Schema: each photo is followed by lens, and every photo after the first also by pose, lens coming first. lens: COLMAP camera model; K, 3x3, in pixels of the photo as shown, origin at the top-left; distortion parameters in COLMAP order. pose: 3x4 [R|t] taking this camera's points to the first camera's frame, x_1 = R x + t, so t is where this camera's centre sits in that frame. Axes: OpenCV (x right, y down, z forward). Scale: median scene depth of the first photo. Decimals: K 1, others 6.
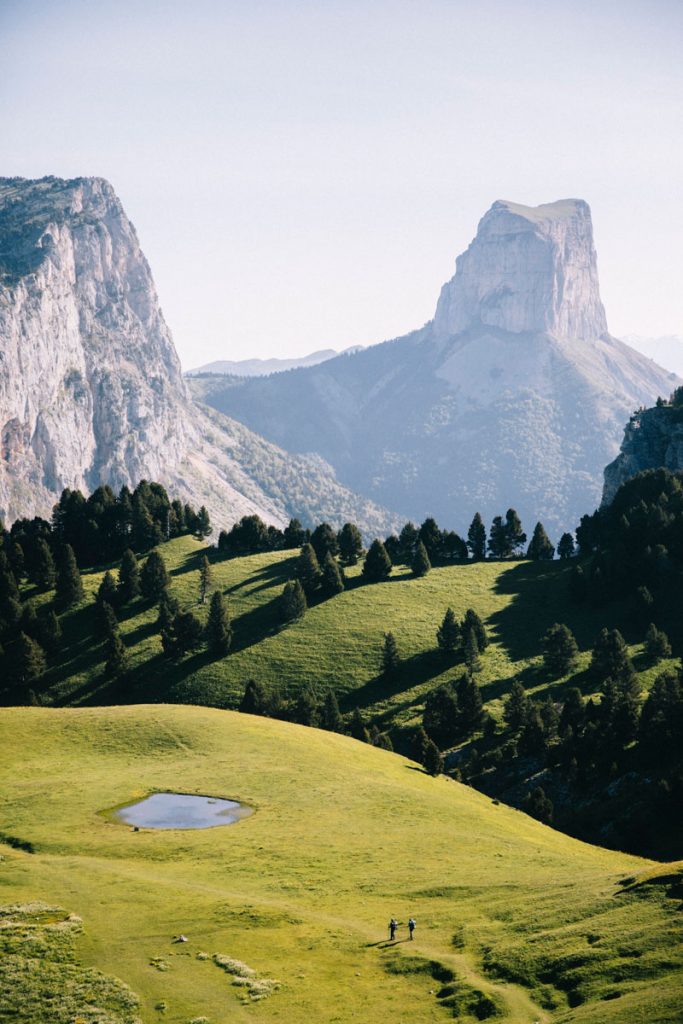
lens RADIAL K [[2207.6, 0, 341.5], [0, 2207.6, 512.0], [0, 0, 1]] dist [0.485093, -0.002684]
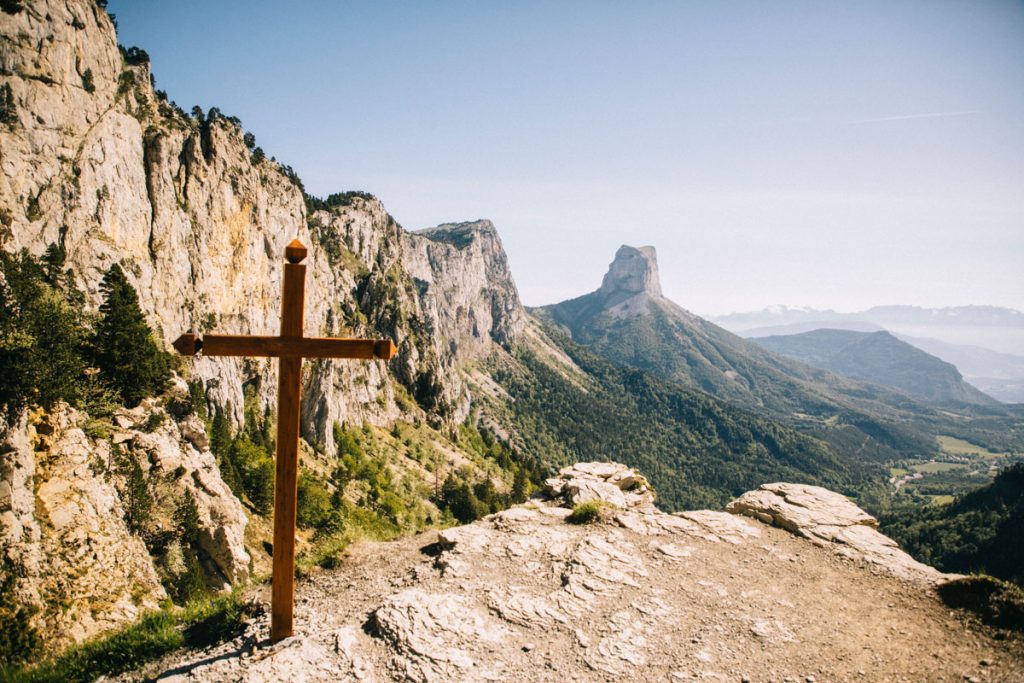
lens RADIAL K [[688.9, 0, 512.0], [0, 688.9, 341.5], [0, 0, 1]] dist [-0.078640, 0.035342]
pose [[0.999866, 0.010339, -0.012677, -0.079281], [-0.010941, 0.998768, -0.048406, 0.027387], [0.012161, 0.048538, 0.998747, 0.273273]]
